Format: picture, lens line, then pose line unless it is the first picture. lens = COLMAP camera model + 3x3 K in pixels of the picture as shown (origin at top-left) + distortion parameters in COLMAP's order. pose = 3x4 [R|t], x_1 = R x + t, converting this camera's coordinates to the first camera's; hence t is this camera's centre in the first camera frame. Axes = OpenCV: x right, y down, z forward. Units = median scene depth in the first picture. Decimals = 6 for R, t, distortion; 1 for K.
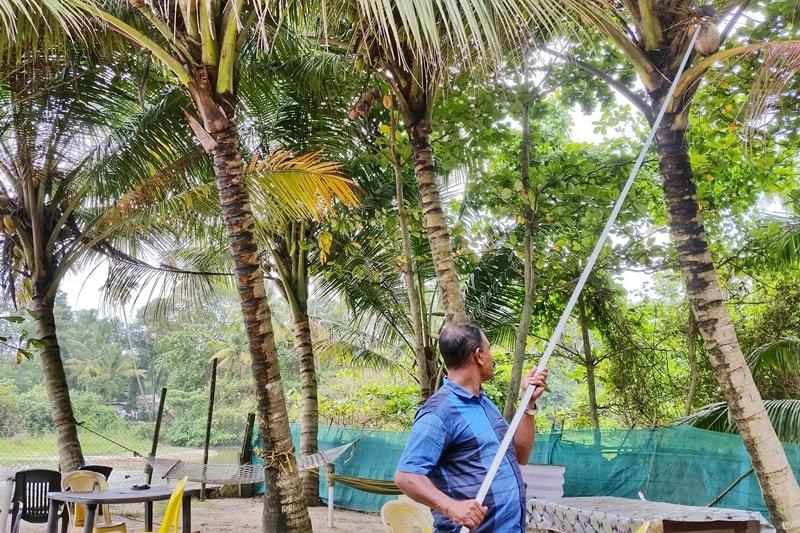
lens RADIAL K [[793.9, 0, 400.0], [0, 793.9, 266.5], [0, 0, 1]] dist [0.114995, -0.284798]
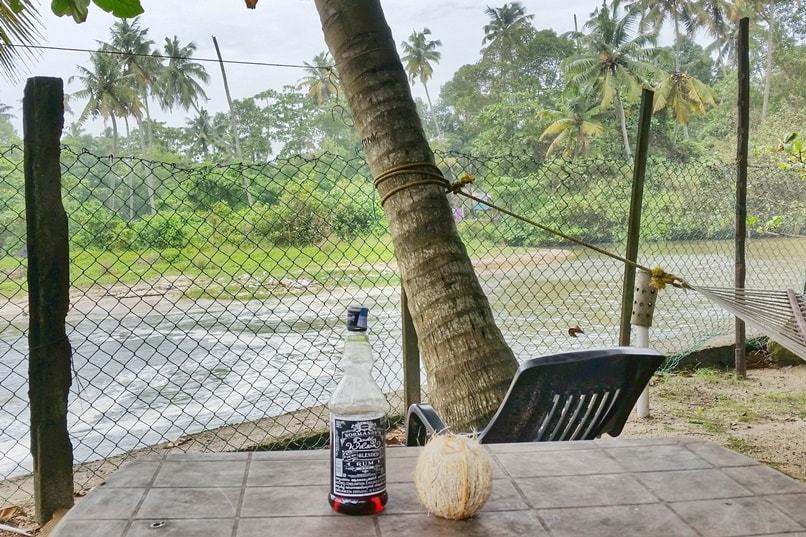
lens RADIAL K [[799.9, 0, 403.0], [0, 799.9, 268.5], [0, 0, 1]] dist [0.114995, -0.284798]
pose [[0.938061, -0.024773, -0.345584, -0.121601], [0.109801, 0.967283, 0.228707, 0.059748], [0.328612, -0.252487, 0.910090, 0.275176]]
